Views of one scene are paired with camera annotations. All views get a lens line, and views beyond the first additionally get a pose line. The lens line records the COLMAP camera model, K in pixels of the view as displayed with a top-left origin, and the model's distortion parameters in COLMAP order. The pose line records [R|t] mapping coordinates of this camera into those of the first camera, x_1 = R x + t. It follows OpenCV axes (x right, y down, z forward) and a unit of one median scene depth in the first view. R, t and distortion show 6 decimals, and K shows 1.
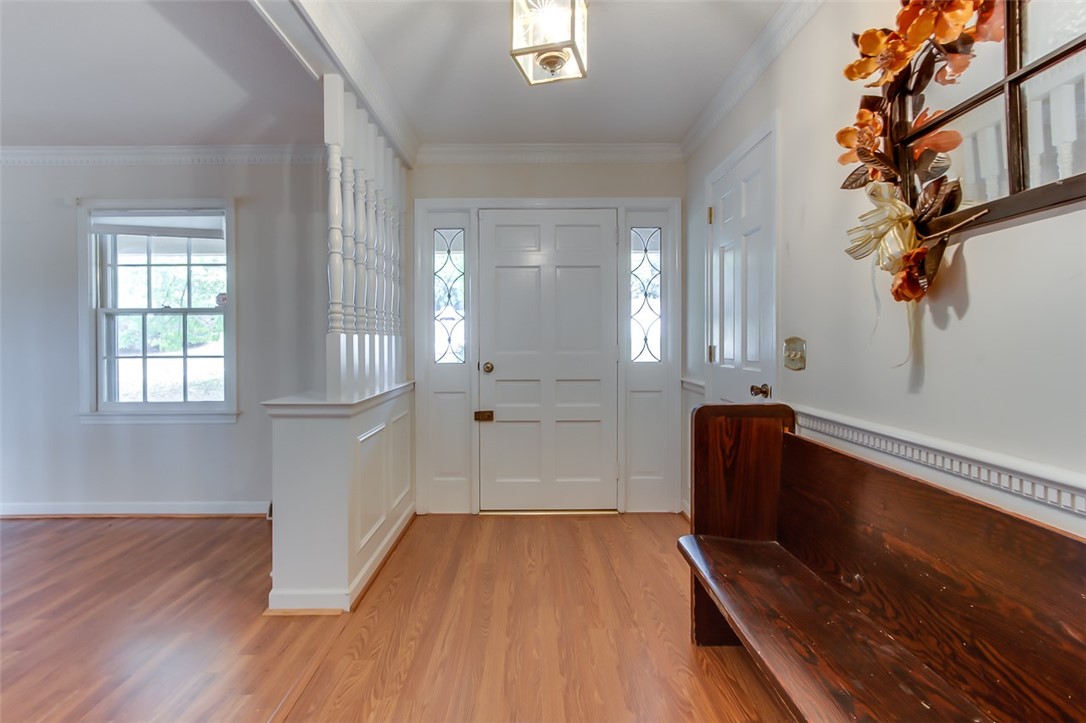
lens RADIAL K [[504.5, 0, 537.0], [0, 504.5, 349.0], [0, 0, 1]] dist [-0.002019, 0.000844]
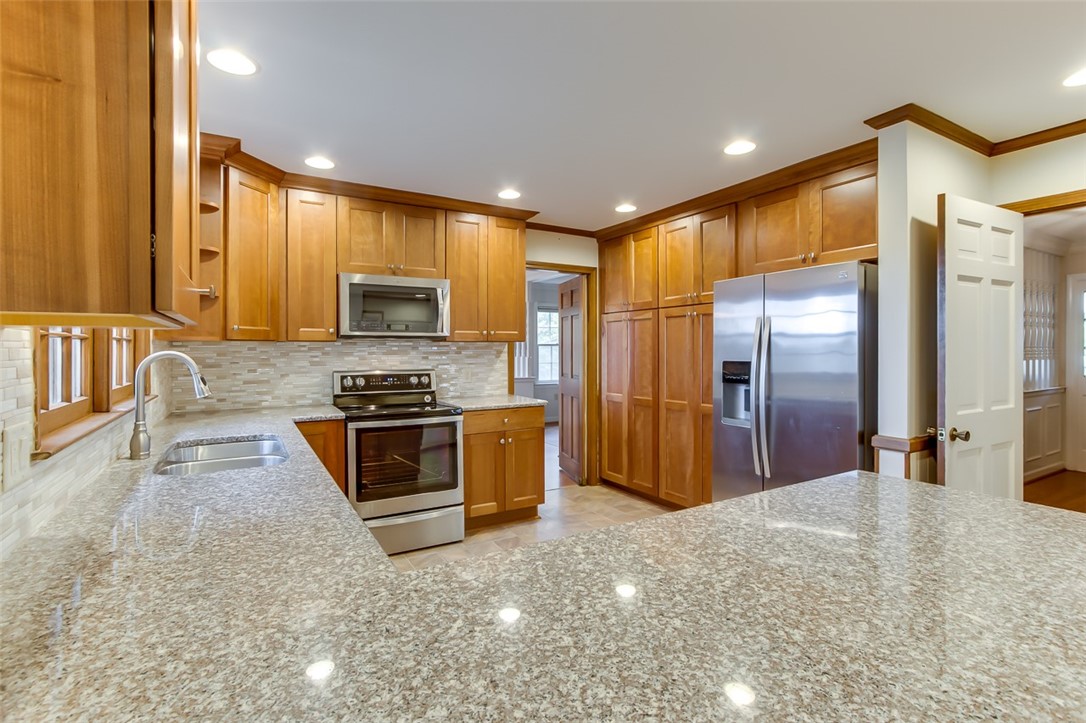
lens RADIAL K [[509.2, 0, 538.0], [0, 509.2, 353.7], [0, 0, 1]] dist [-0.001655, -0.000148]
pose [[0.494233, 0.012077, -0.869245, 0.348953], [-0.009315, 0.999920, 0.008596, -0.042140], [0.869279, 0.003849, 0.494306, -1.320018]]
